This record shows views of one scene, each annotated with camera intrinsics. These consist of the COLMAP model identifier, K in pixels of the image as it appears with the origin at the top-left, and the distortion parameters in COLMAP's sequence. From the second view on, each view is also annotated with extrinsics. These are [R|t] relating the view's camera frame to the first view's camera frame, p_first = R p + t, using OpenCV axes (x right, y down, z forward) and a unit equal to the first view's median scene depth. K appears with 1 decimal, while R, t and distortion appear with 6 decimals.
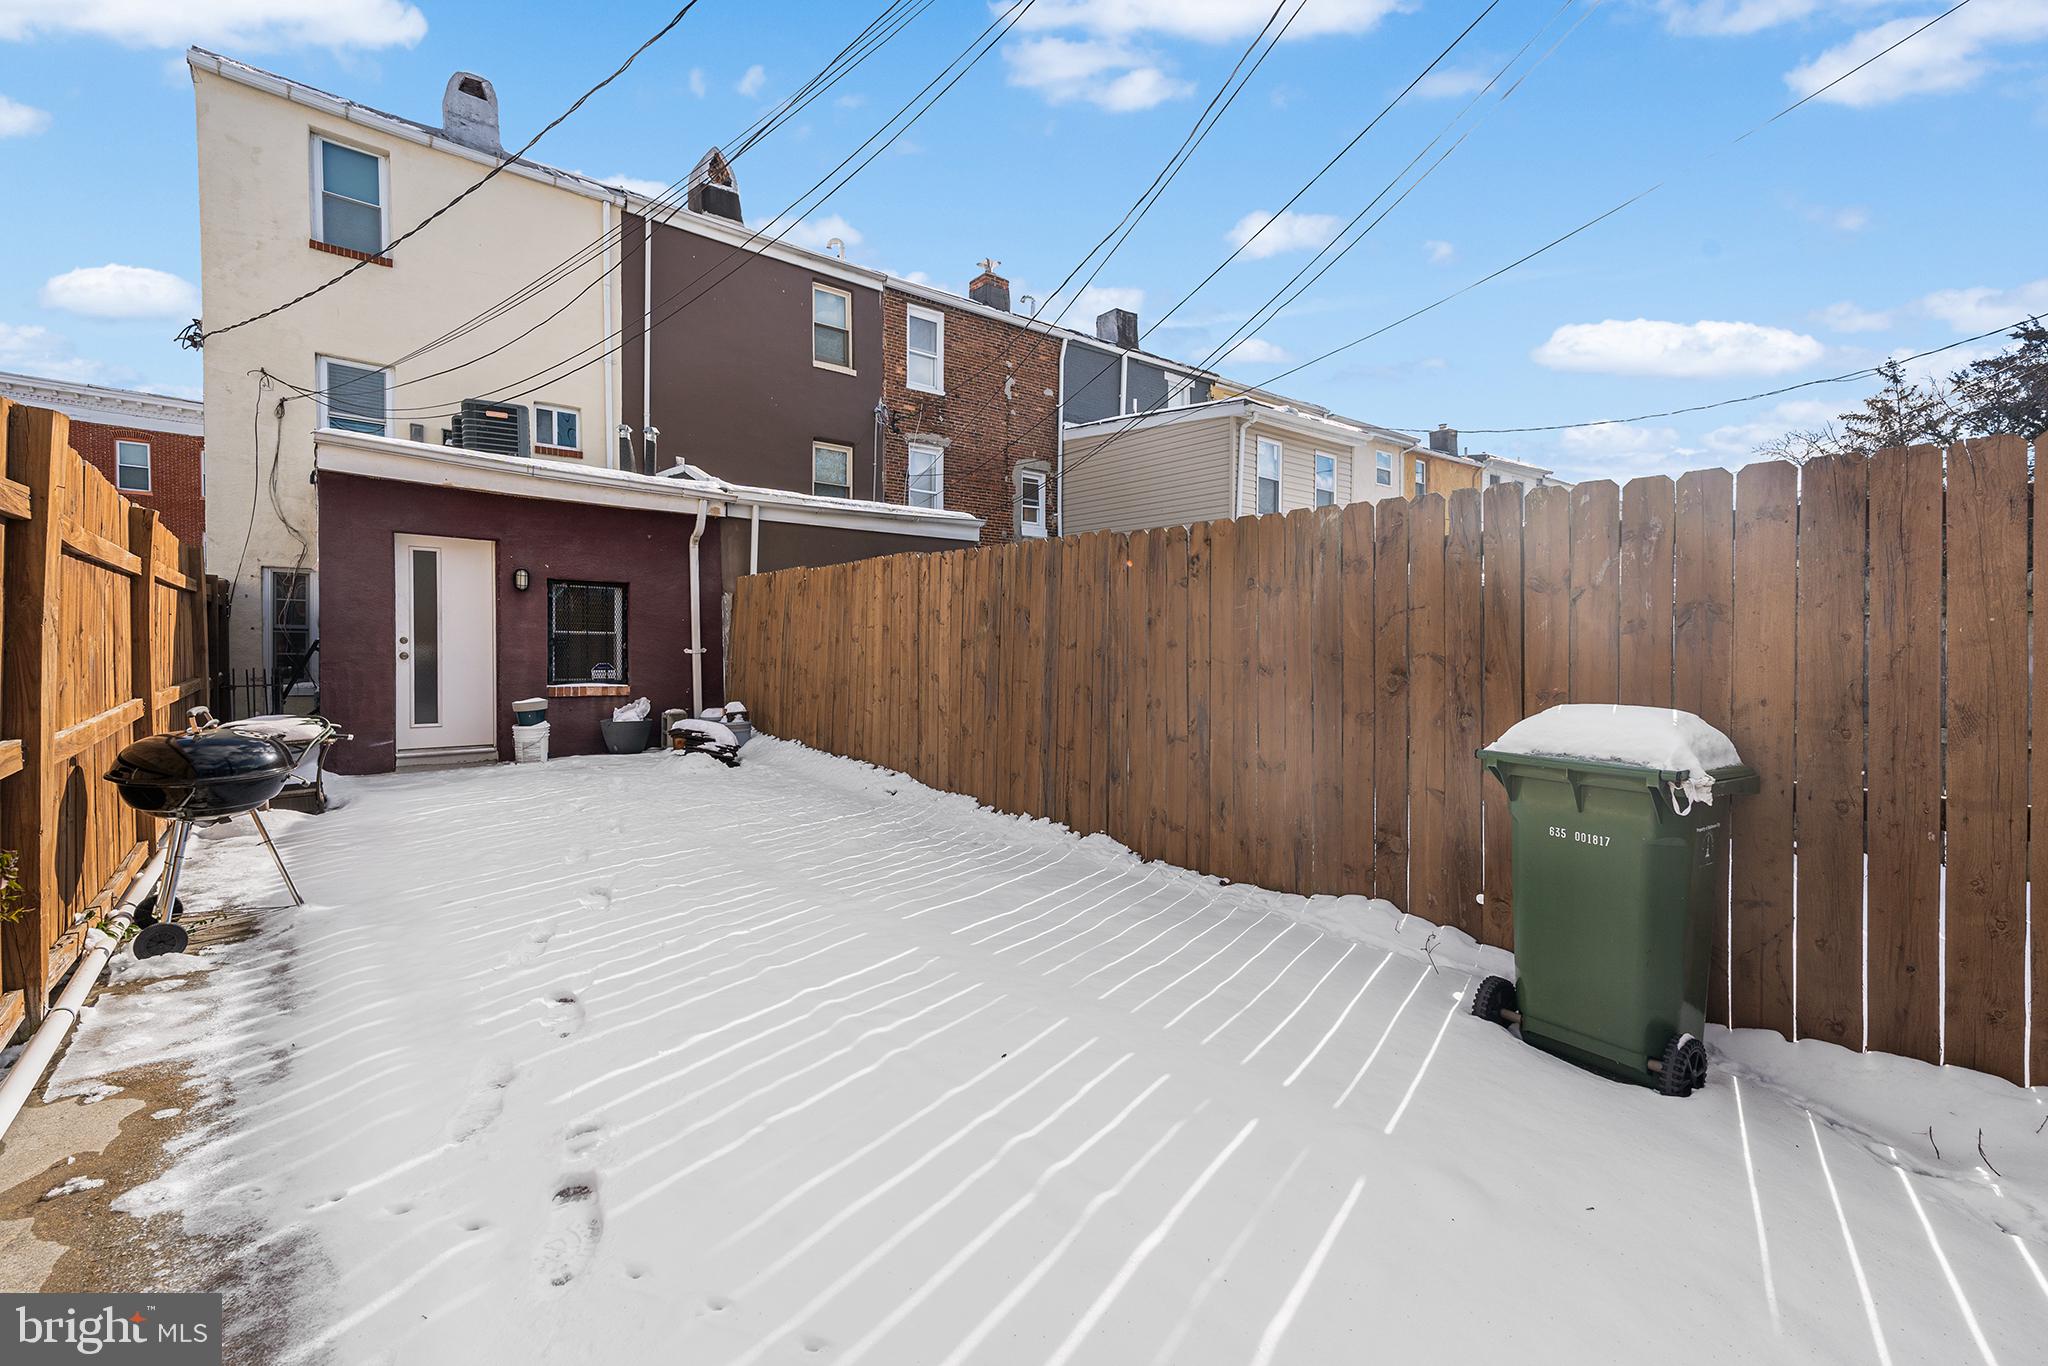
lens RADIAL K [[869.1, 0, 961.0], [0, 869.1, 695.3], [0, 0, 1]] dist [0.050921, -0.000074]
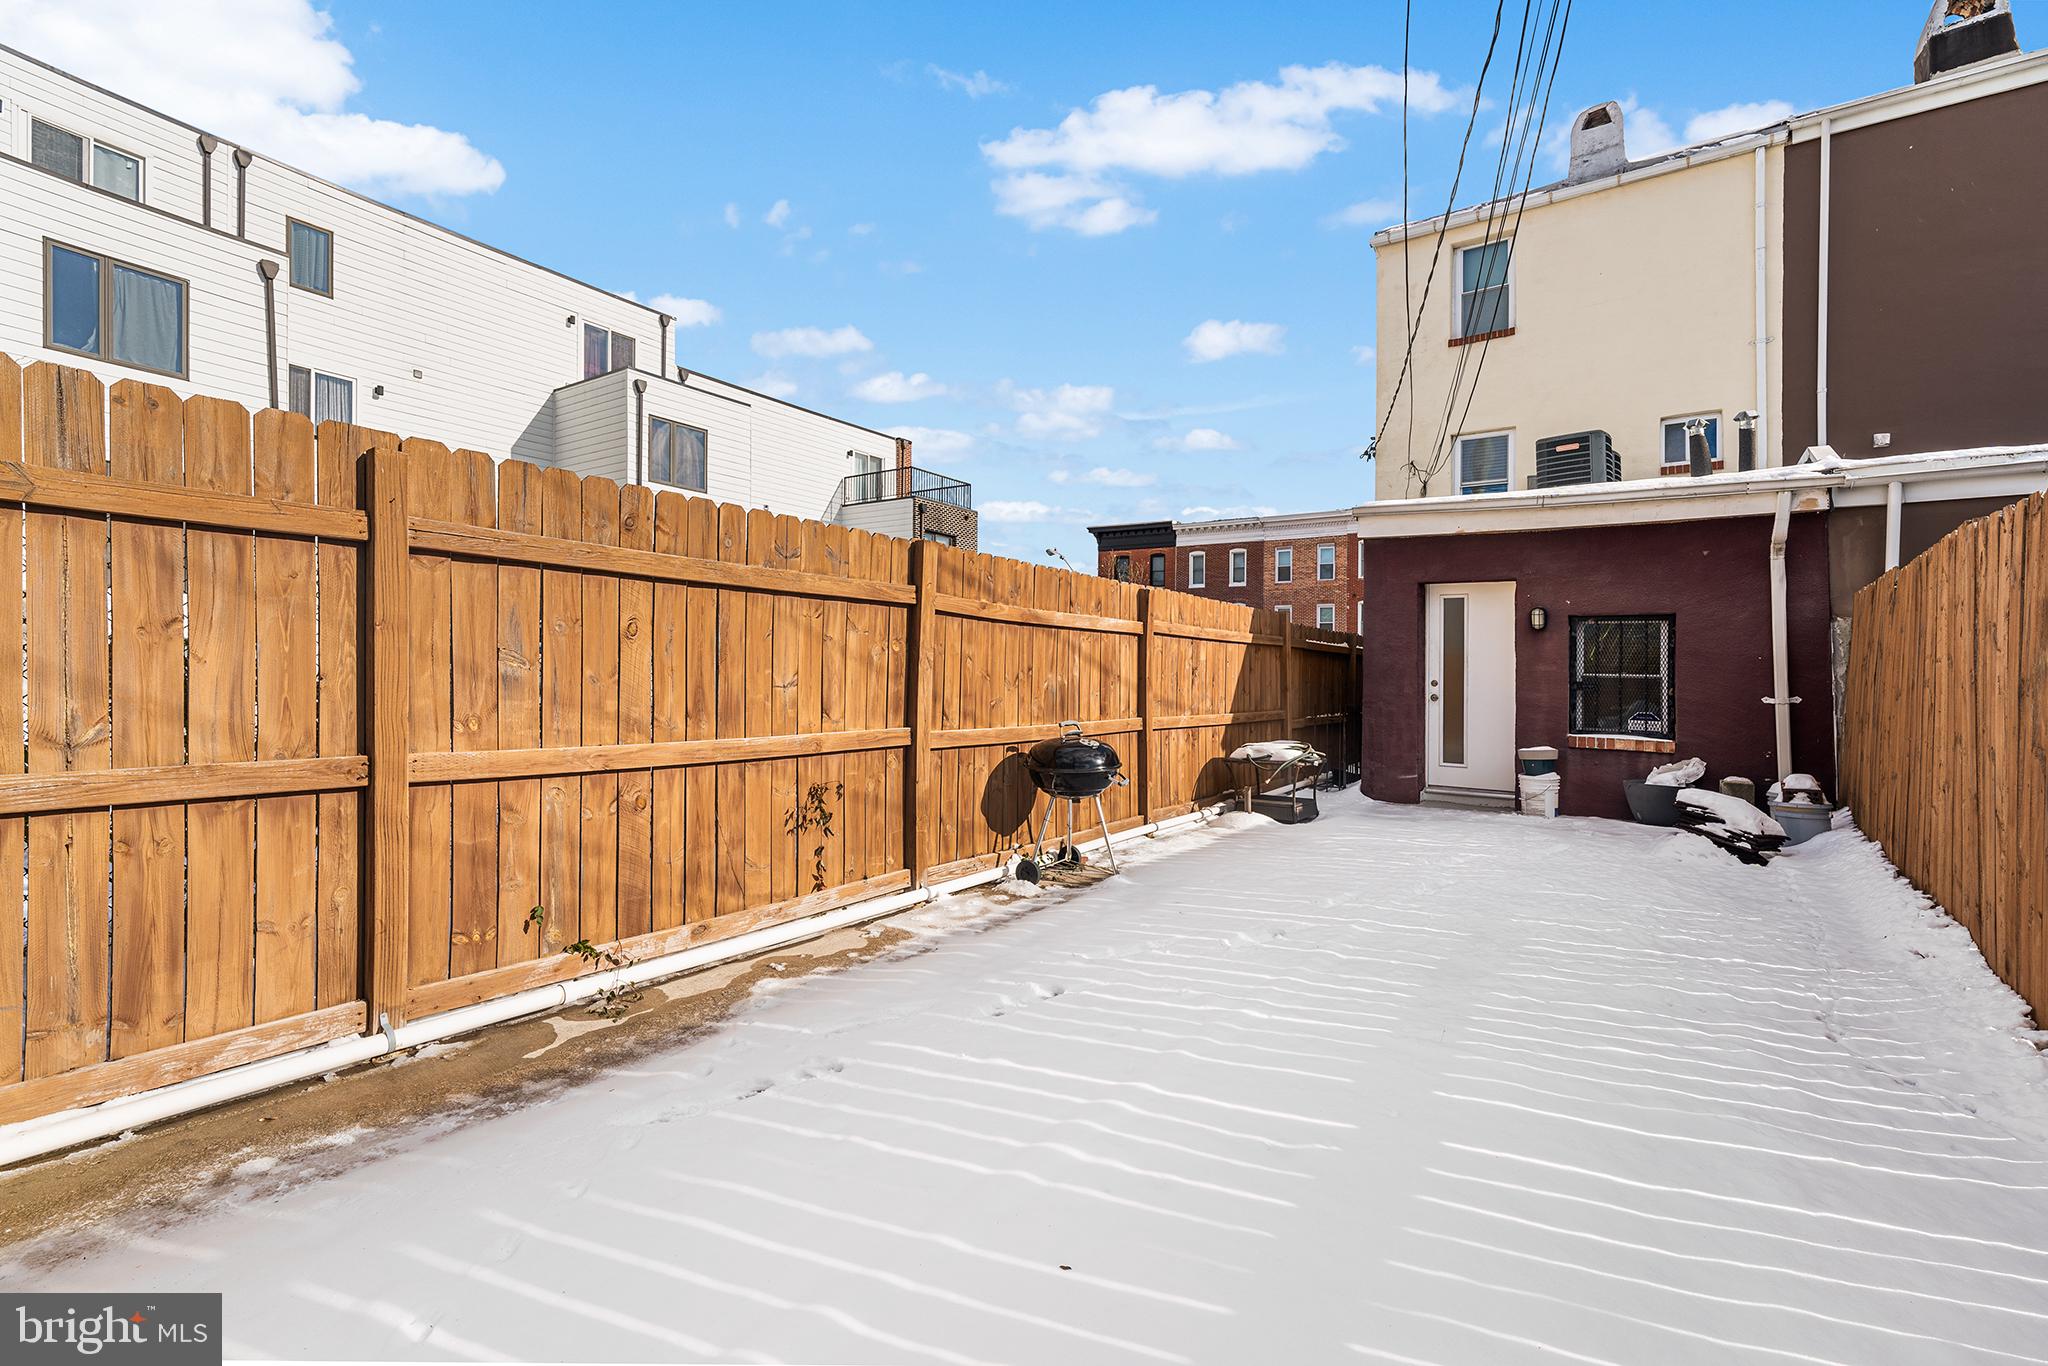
lens RADIAL K [[849.2, 0, 1019.4], [0, 849.2, 704.4], [0, 0, 1]] dist [0.002662, 0.000101]
pose [[0.330573, 0.031488, -0.943255, 0.174483], [-0.073561, 0.997262, 0.007511, -0.007268], [0.940909, 0.066904, 0.331985, 0.193620]]
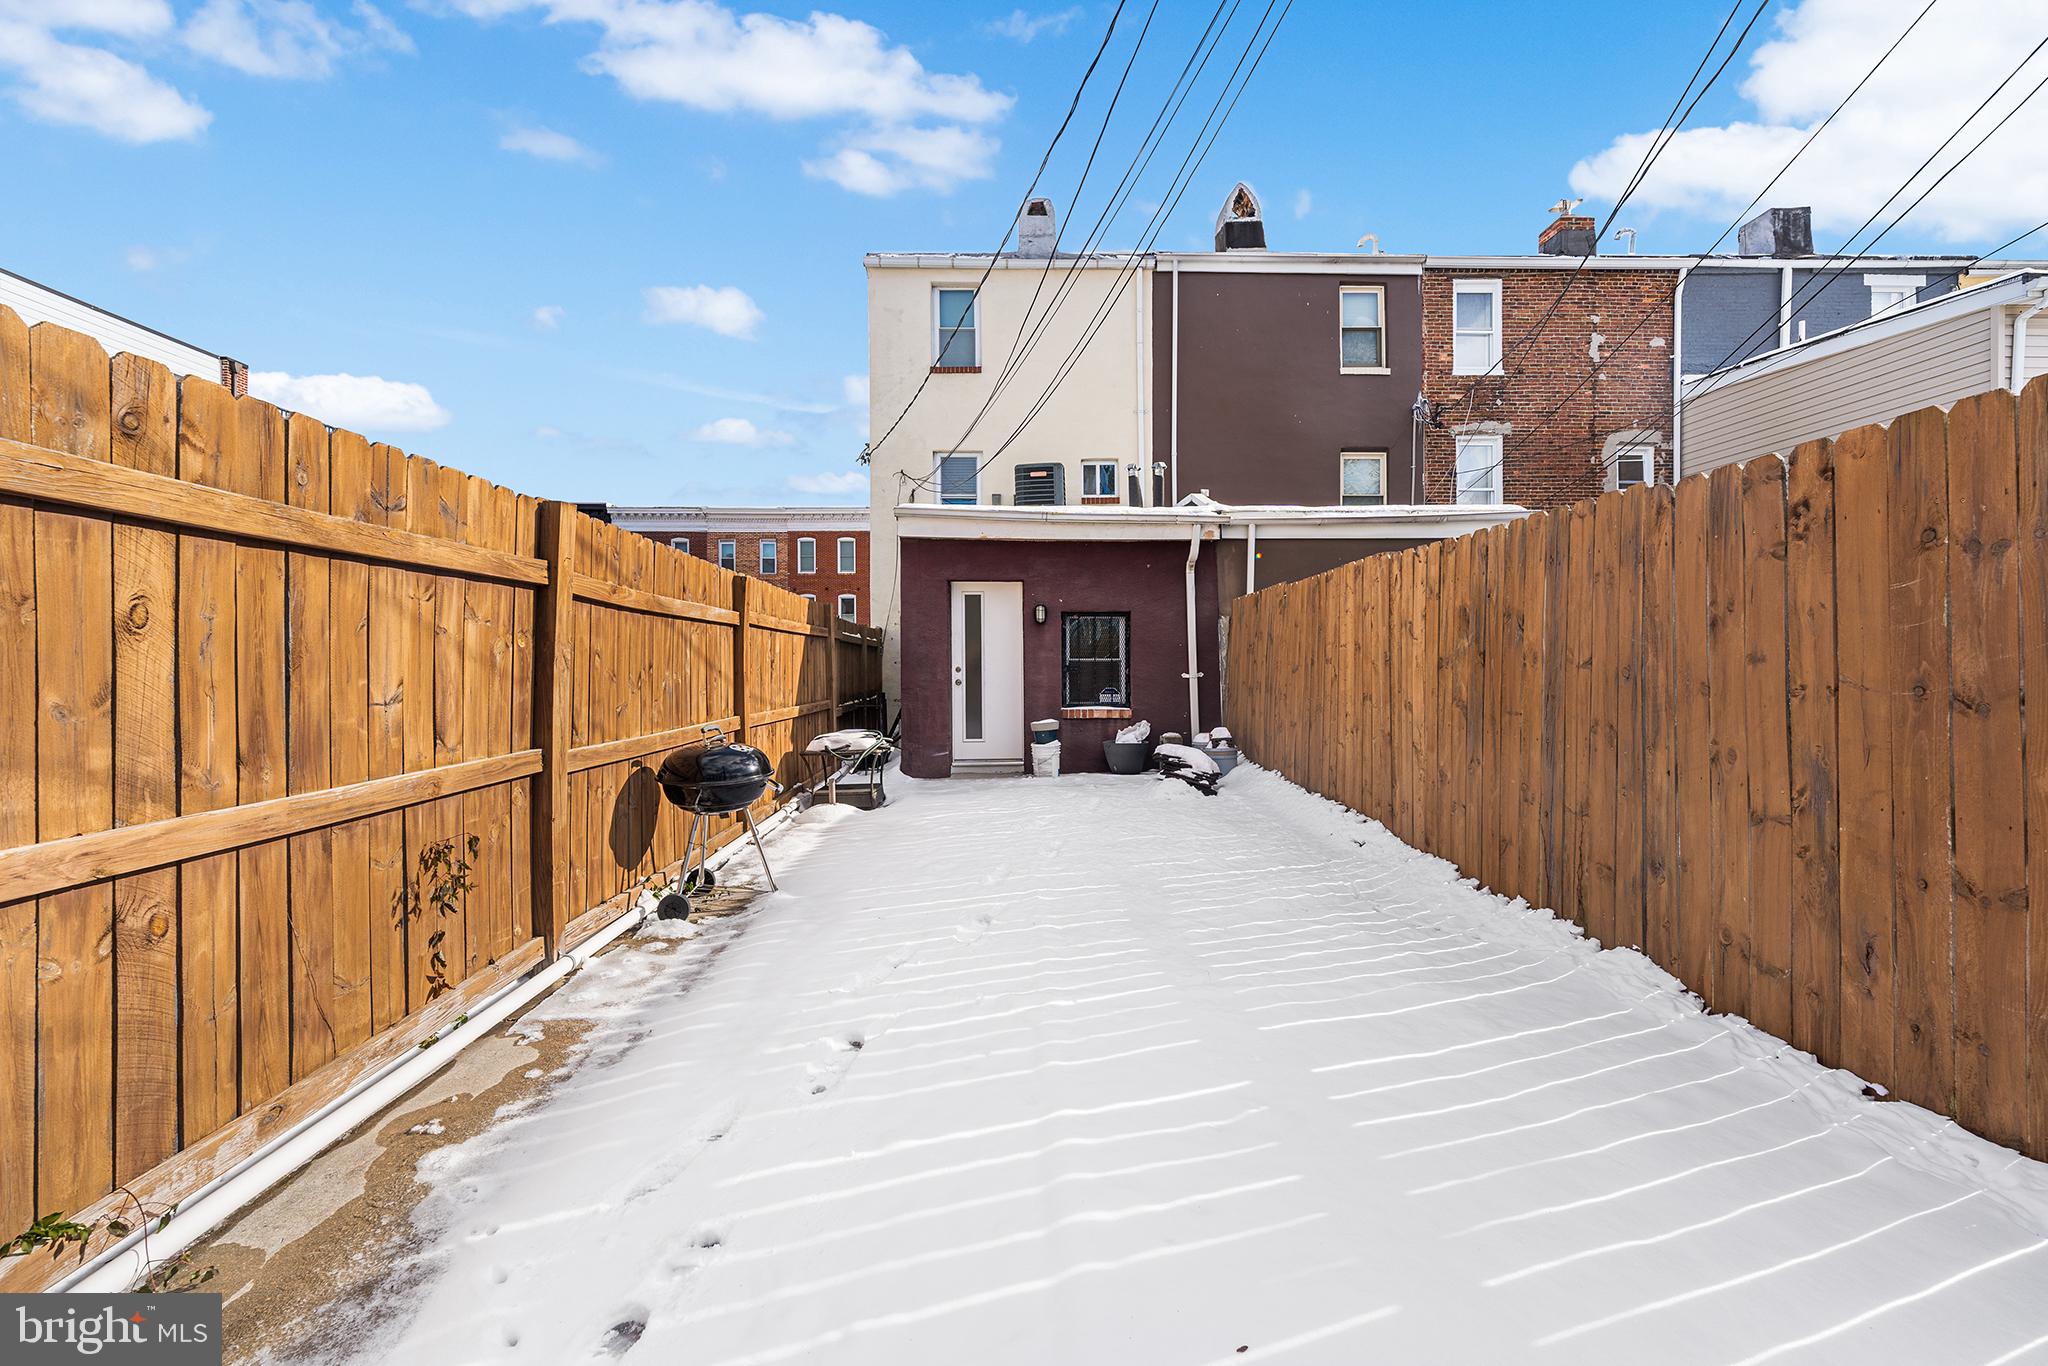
lens RADIAL K [[821.7, 0, 1016.3], [0, 821.7, 697.2], [0, 0, 1]] dist [0.007701, -0.000227]
pose [[0.829779, 0.005789, -0.558062, 0.063200], [-0.018889, 0.999665, -0.017716, -0.005640], [0.557772, 0.025242, 0.829610, 0.117165]]
